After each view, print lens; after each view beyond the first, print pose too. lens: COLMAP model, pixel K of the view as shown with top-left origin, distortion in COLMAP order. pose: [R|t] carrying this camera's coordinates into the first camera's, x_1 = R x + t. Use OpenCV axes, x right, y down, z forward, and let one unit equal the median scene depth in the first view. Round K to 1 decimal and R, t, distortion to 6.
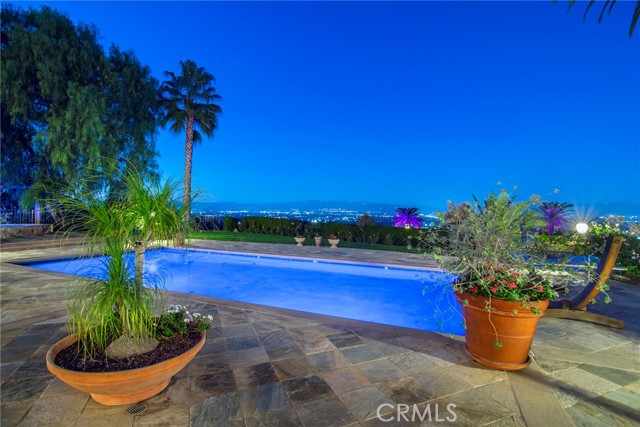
lens RADIAL K [[311.0, 0, 320.0], [0, 311.0, 213.5], [0, 0, 1]] dist [-0.012799, -0.011776]
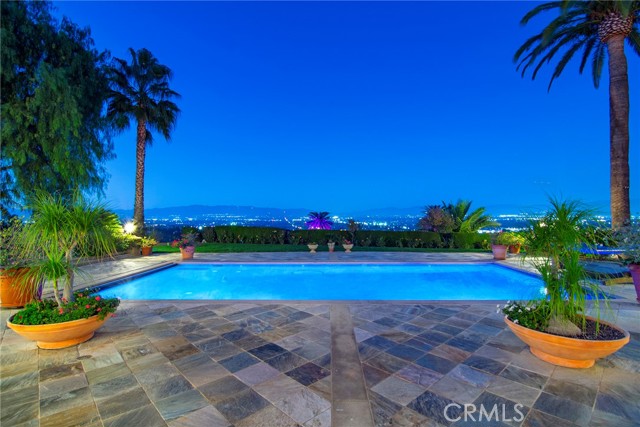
lens RADIAL K [[311.0, 0, 320.0], [0, 311.0, 213.5], [0, 0, 1]] dist [-0.012799, -0.011776]
pose [[0.931519, -0.020117, 0.363136, -0.295904], [0.025112, 0.999644, -0.009040, -0.011329], [-0.362825, 0.017540, 0.931692, 0.017872]]
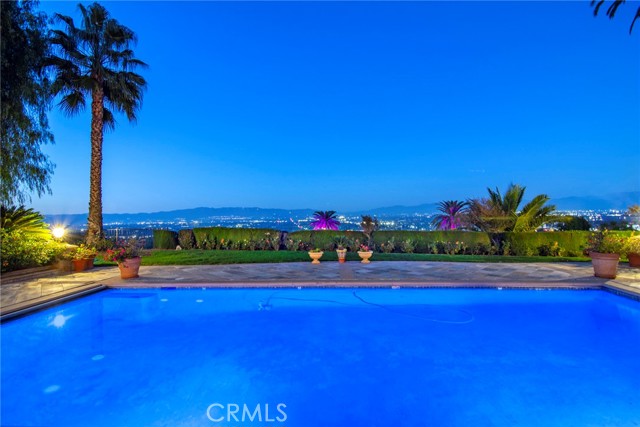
lens RADIAL K [[311.0, 0, 320.0], [0, 311.0, 213.5], [0, 0, 1]] dist [-0.012799, -0.011776]
pose [[0.937898, -0.035637, 0.345075, -0.217113], [0.042162, 0.999046, -0.011421, -0.003423], [-0.344339, 0.025261, 0.938505, 0.215849]]
